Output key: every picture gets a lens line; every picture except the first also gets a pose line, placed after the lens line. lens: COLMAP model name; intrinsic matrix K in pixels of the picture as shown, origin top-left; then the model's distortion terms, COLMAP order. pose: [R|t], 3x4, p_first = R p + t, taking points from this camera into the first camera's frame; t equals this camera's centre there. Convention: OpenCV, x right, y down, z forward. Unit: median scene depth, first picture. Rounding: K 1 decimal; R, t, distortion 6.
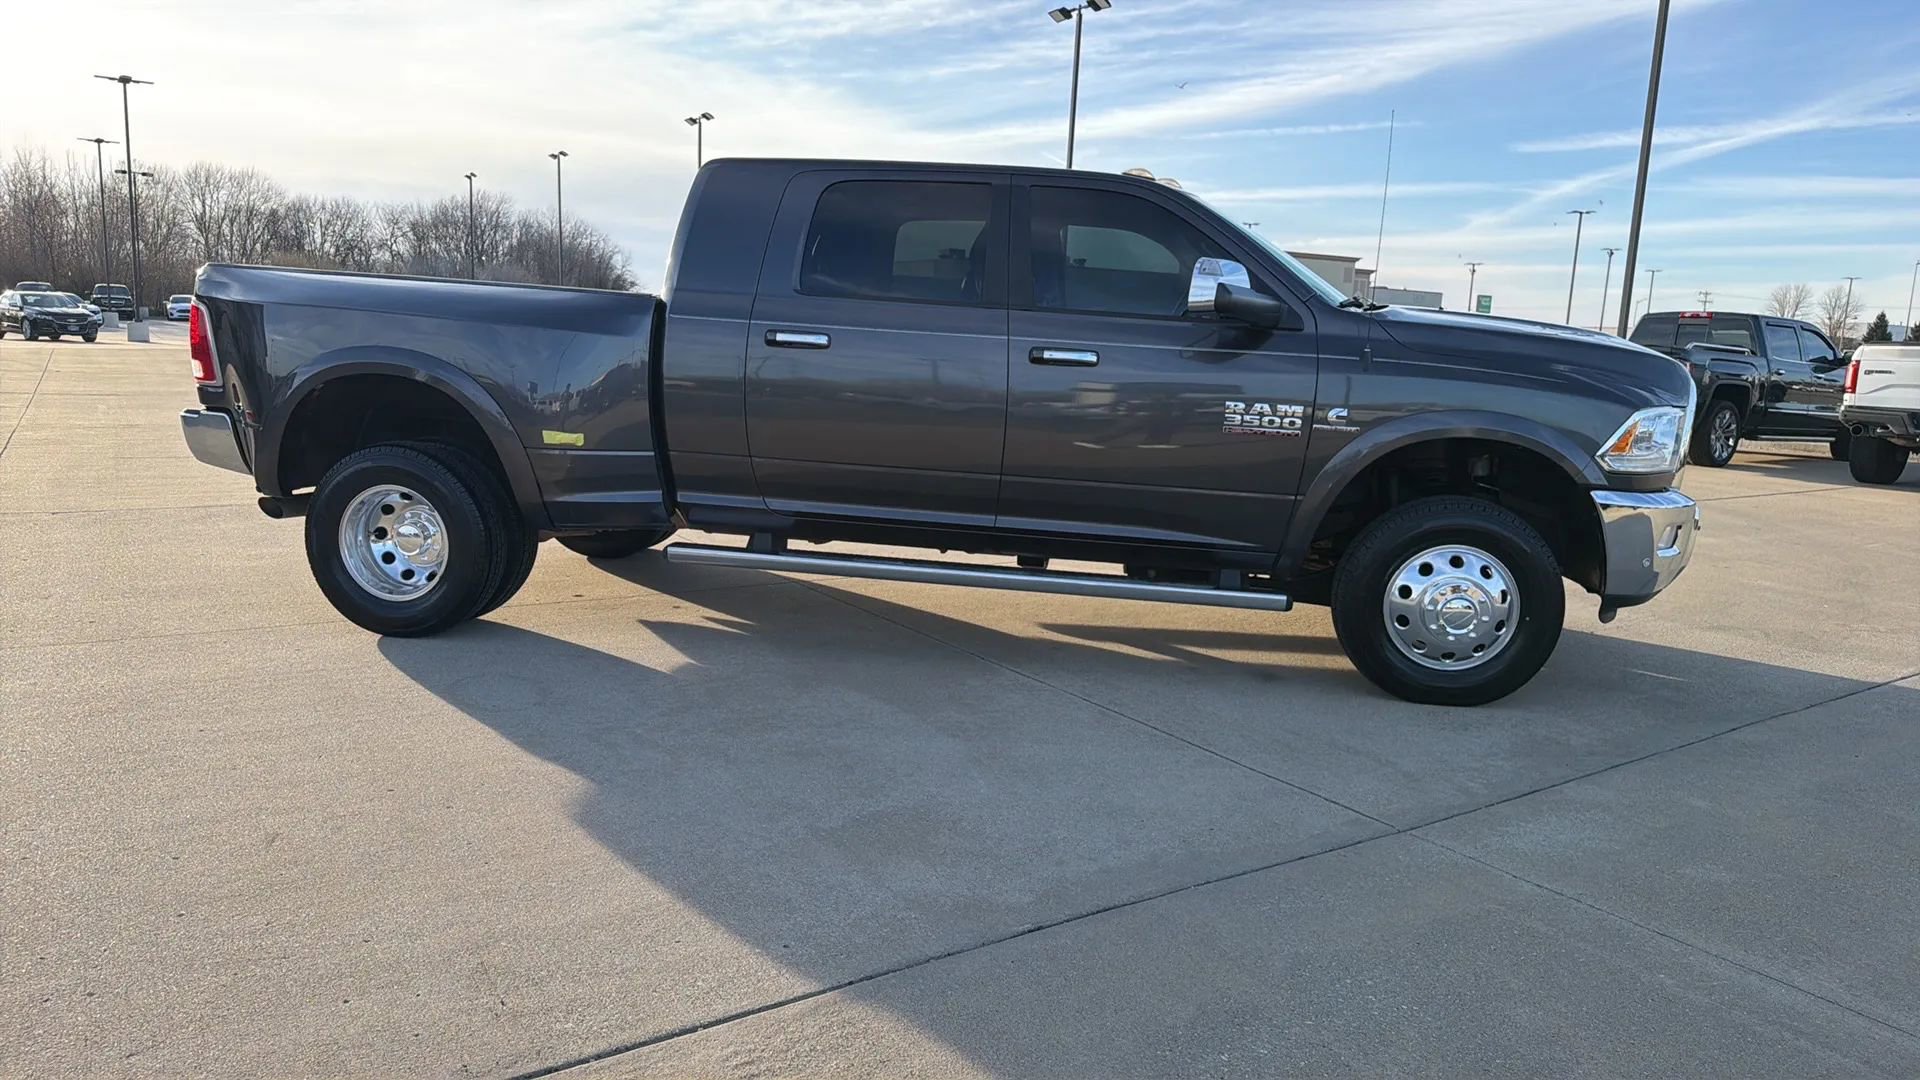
lens RADIAL K [[1334.3, 0, 928.0], [0, 1334.3, 547.0], [0, 0, 1]] dist [0.045860, -0.044705]
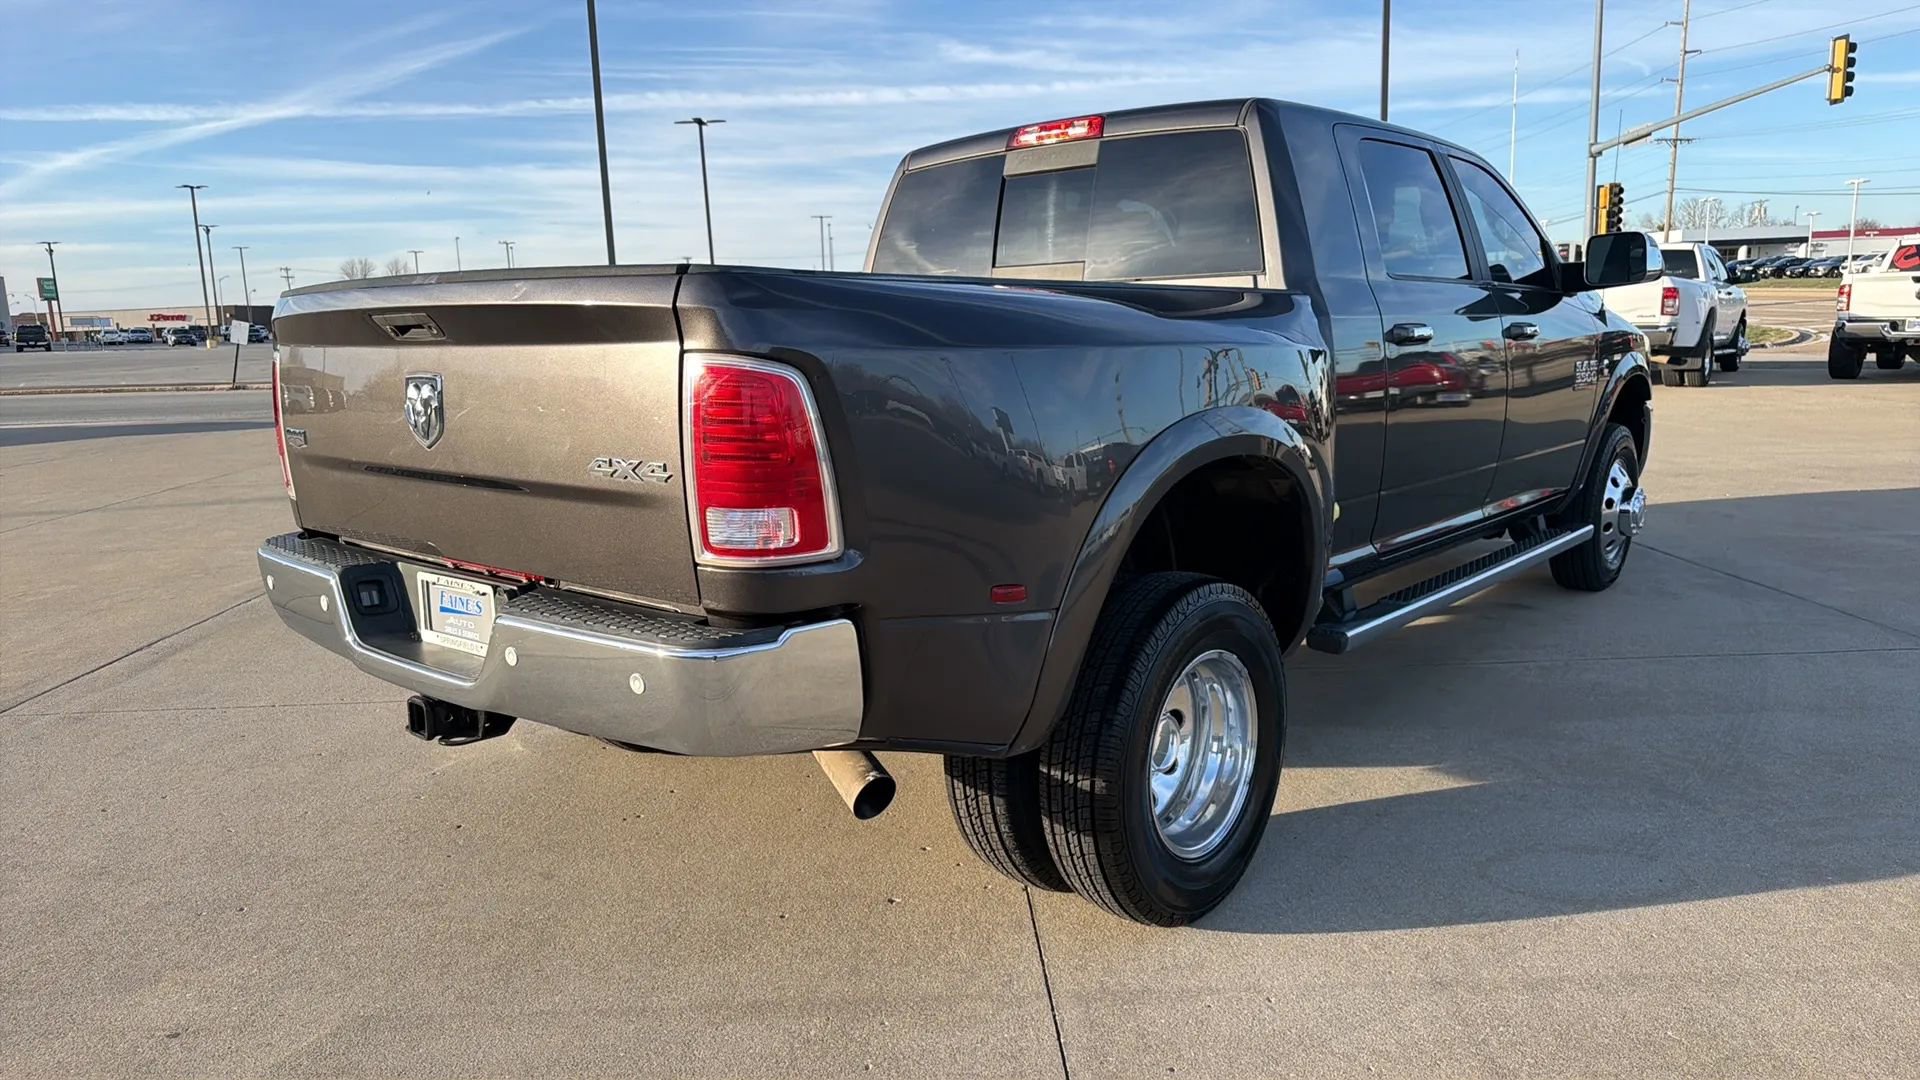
lens RADIAL K [[1309.8, 0, 945.6], [0, 1309.8, 546.4], [0, 0, 1]] dist [0.037199, -0.042065]
pose [[0.515664, -0.204100, 0.832126, -0.877234], [0.187639, 0.974538, 0.122751, -0.172089], [-0.835991, 0.092841, 0.540832, 0.776843]]
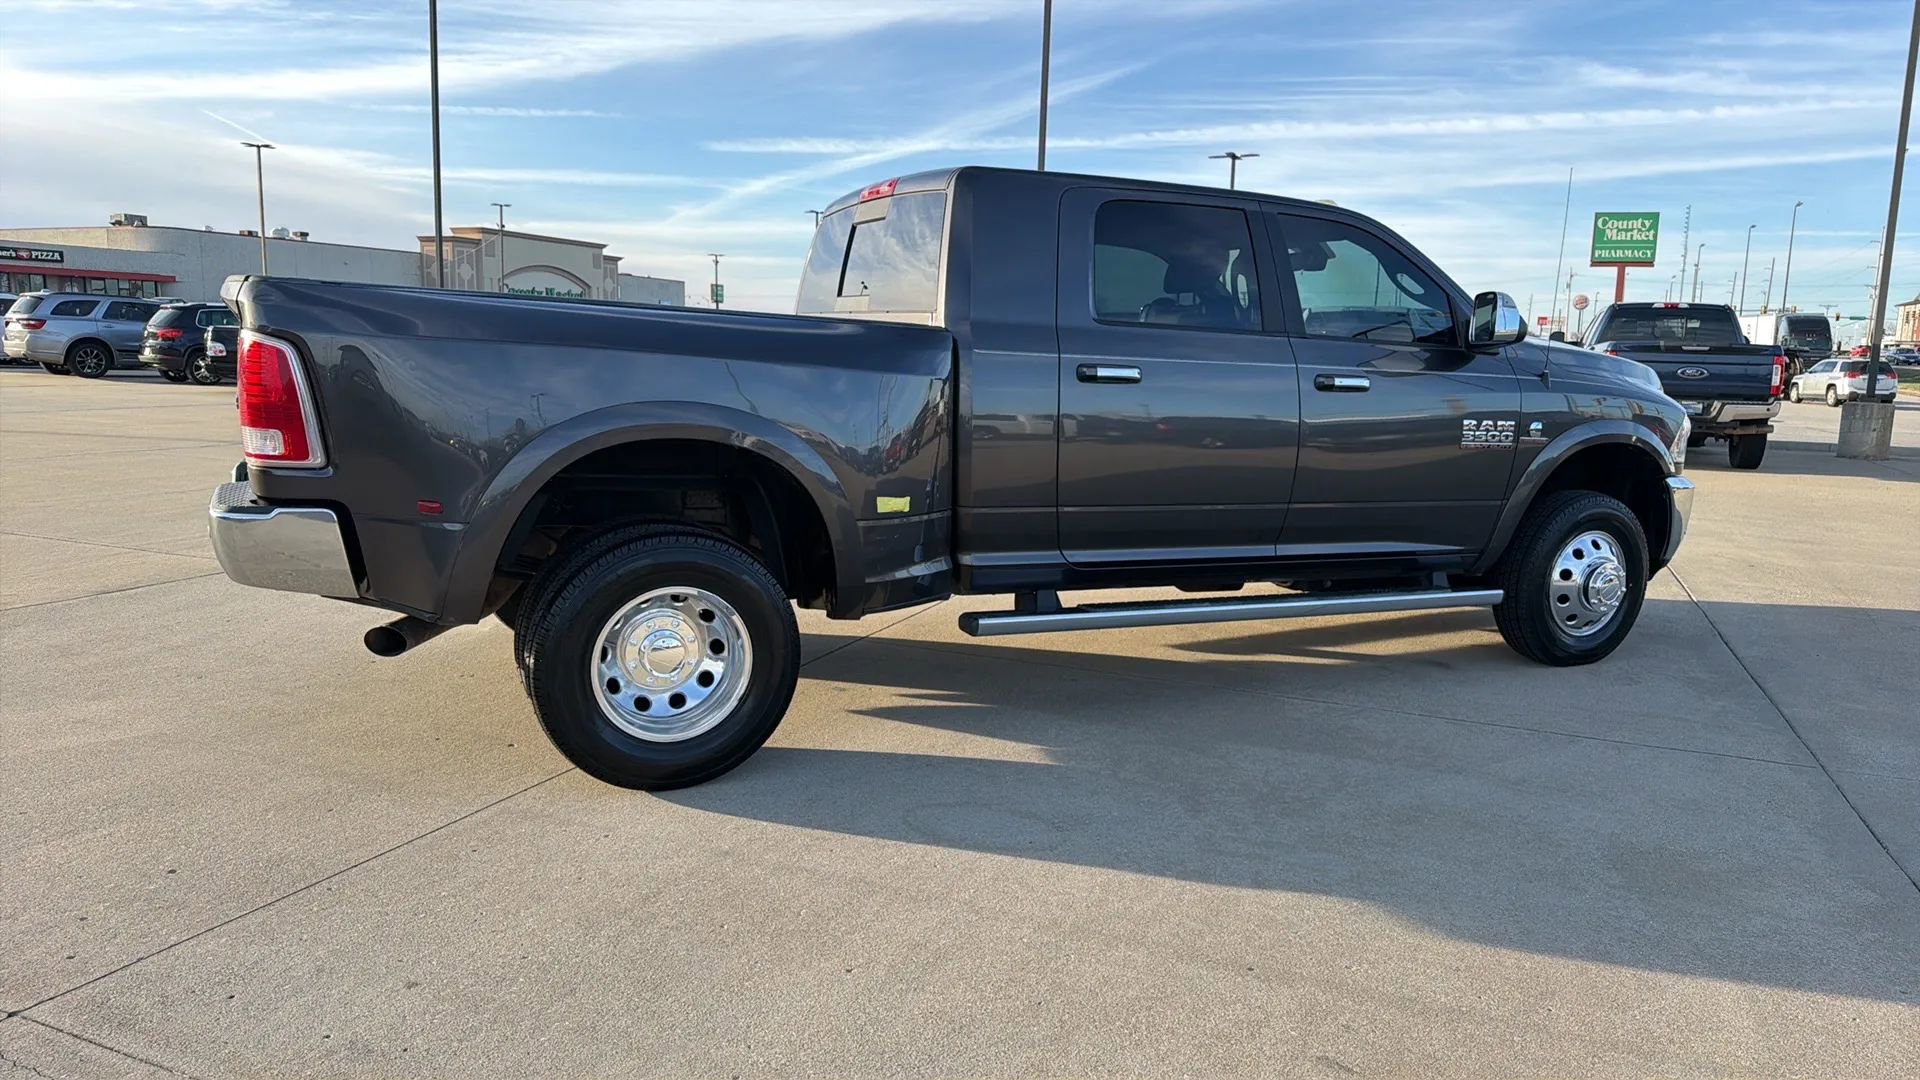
lens RADIAL K [[1310.0, 0, 965.0], [0, 1310.0, 539.0], [0, 0, 1]] dist [0.044628, -0.054118]
pose [[0.822816, -0.099485, 0.559533, -0.650115], [0.093865, 0.994827, 0.038847, -0.082892], [-0.560503, 0.020557, 0.827897, 0.306623]]
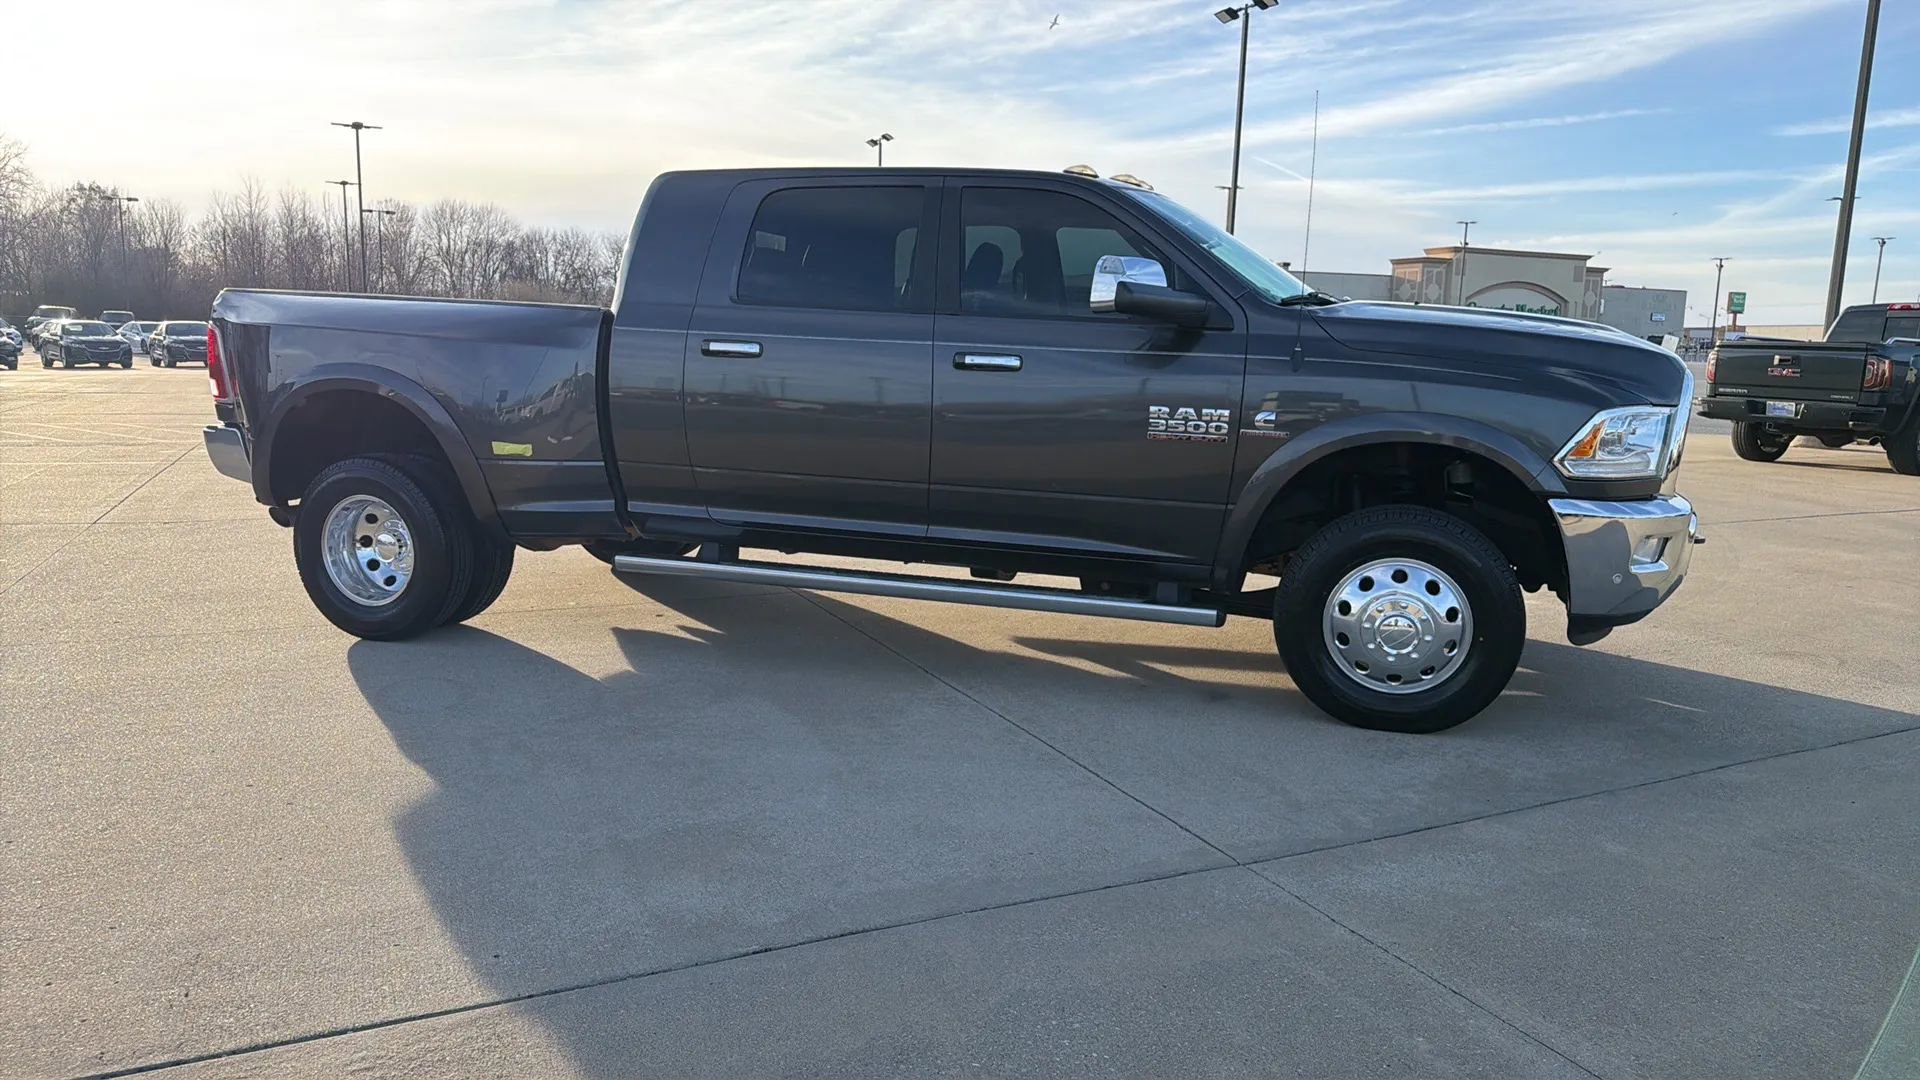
lens RADIAL K [[1334.3, 0, 928.0], [0, 1334.3, 547.0], [0, 0, 1]] dist [0.045860, -0.044705]
pose [[0.987854, 0.004600, -0.155315, 0.193496], [-0.006164, 0.999935, -0.009592, 0.001587], [0.155261, 0.010432, 0.987818, 0.033164]]
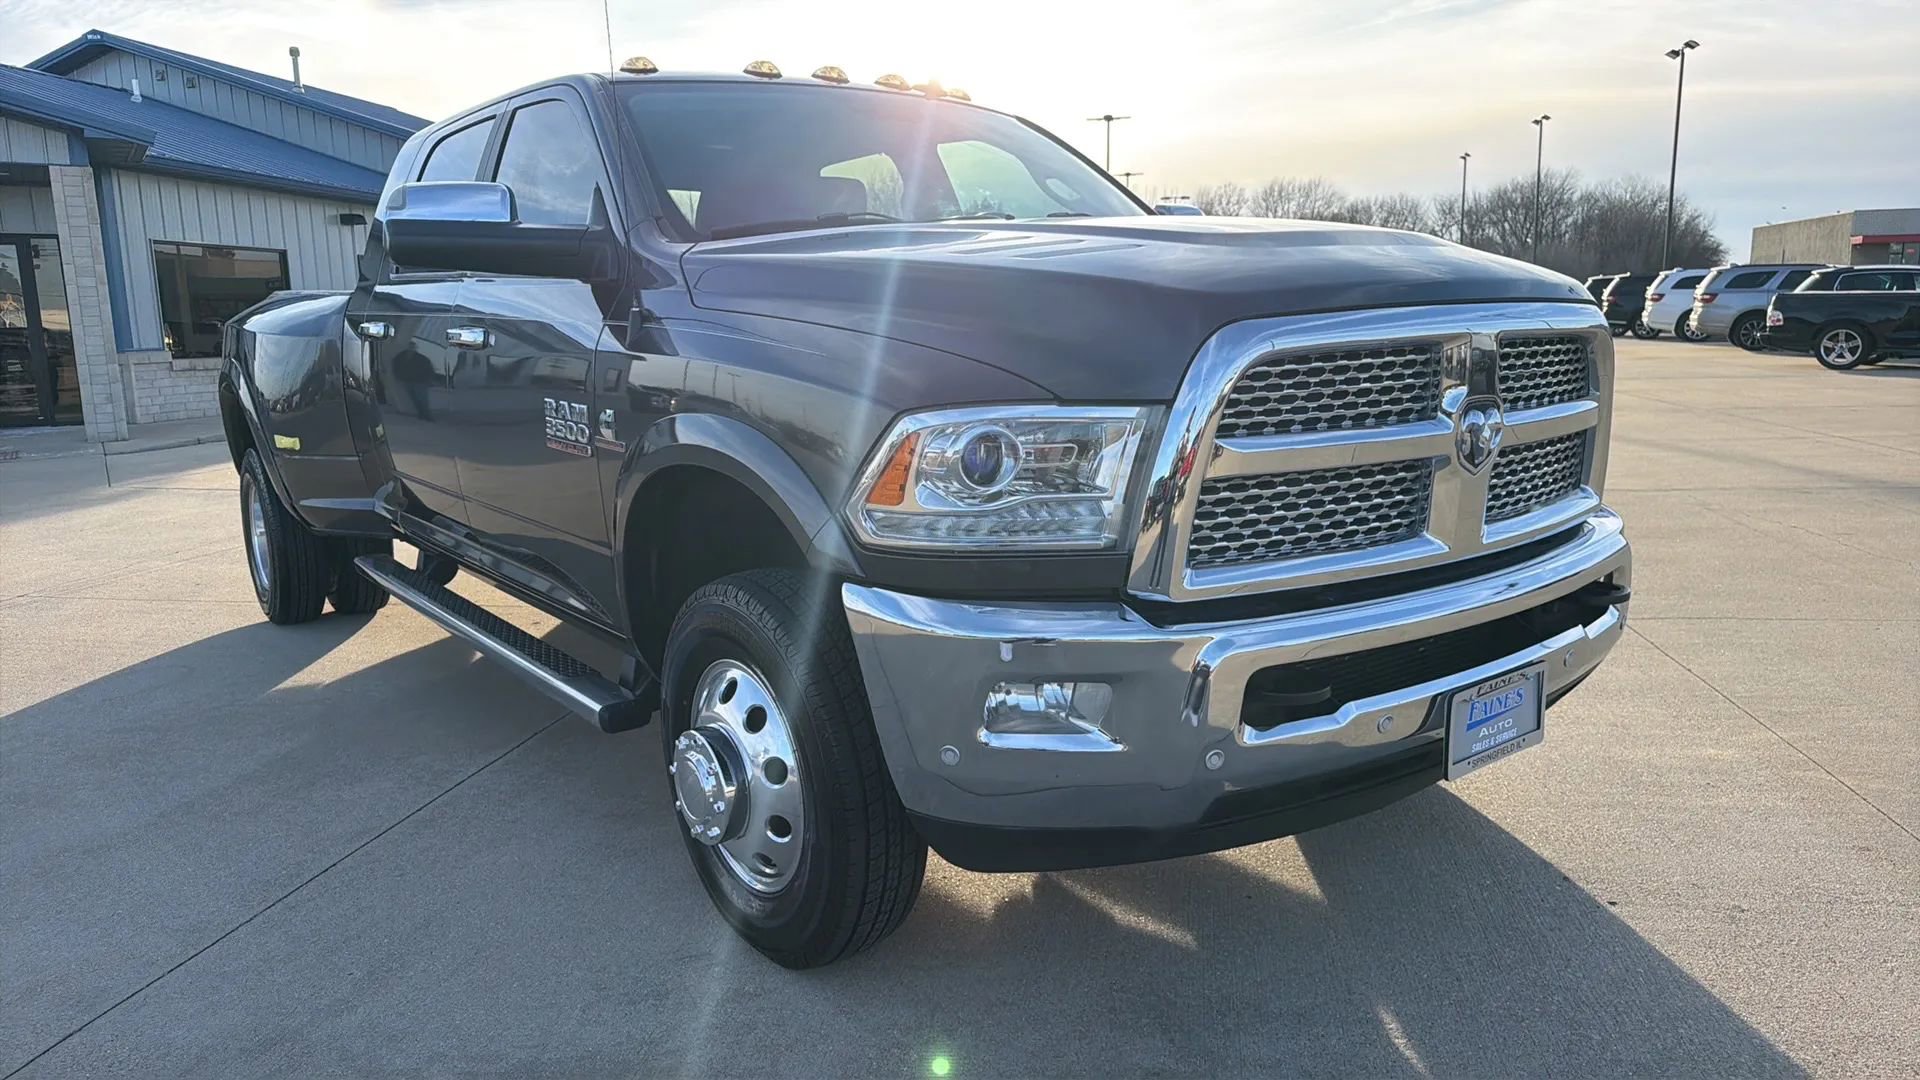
lens RADIAL K [[1310.0, 0, 965.0], [0, 1310.0, 539.0], [0, 0, 1]] dist [0.044628, -0.054118]
pose [[0.721345, 0.062000, -0.689796, 0.738829], [-0.058065, 0.997892, 0.028971, -0.064098], [0.690138, 0.019155, 0.723424, 0.607772]]
